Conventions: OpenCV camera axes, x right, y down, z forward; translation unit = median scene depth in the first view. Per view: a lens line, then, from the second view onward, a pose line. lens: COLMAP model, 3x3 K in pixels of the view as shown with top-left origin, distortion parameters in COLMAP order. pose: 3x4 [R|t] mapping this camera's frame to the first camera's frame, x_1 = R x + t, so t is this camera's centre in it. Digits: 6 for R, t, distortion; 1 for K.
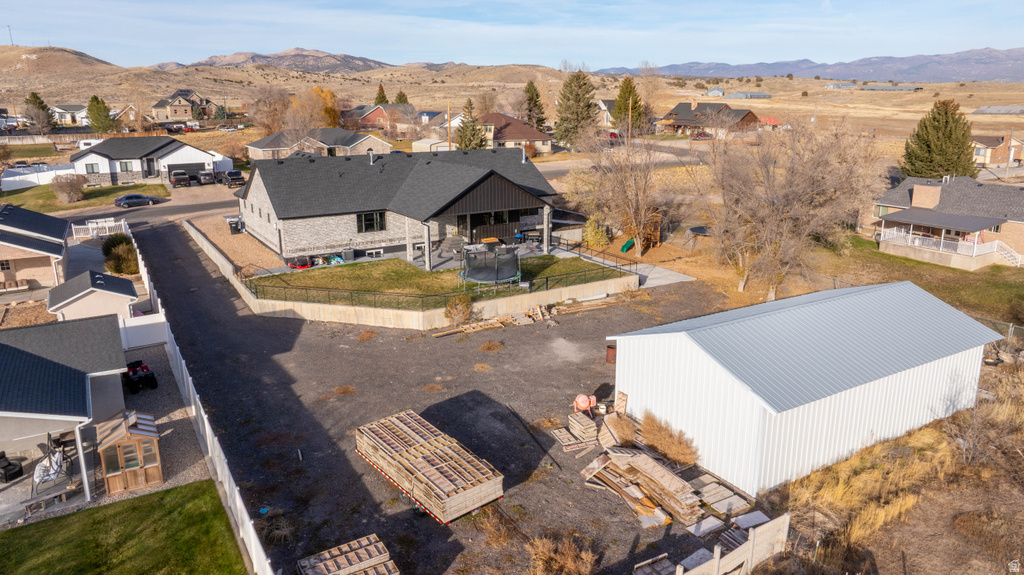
lens RADIAL K [[720.6, 0, 512.7], [0, 720.6, 286.2], [0, 0, 1]] dist [-0.009118, 0.014807]
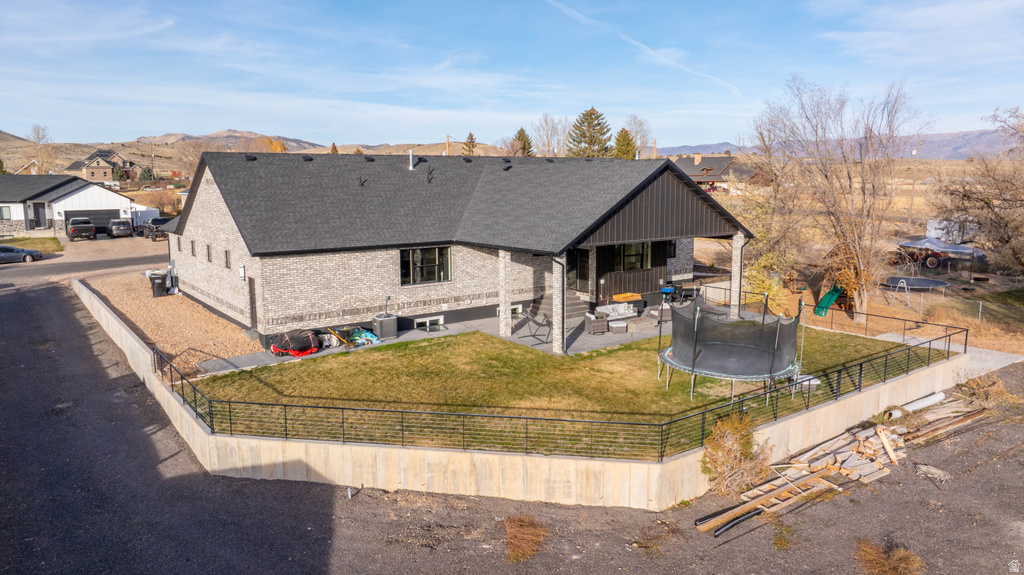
lens RADIAL K [[720.6, 0, 512.2], [0, 720.6, 288.5], [0, 0, 1]] dist [-0.009118, 0.014807]
pose [[0.996028, -0.014527, 0.087848, -0.181162], [0.023595, 0.994393, -0.103086, -0.015178], [-0.085858, 0.104749, 0.990786, 0.471126]]
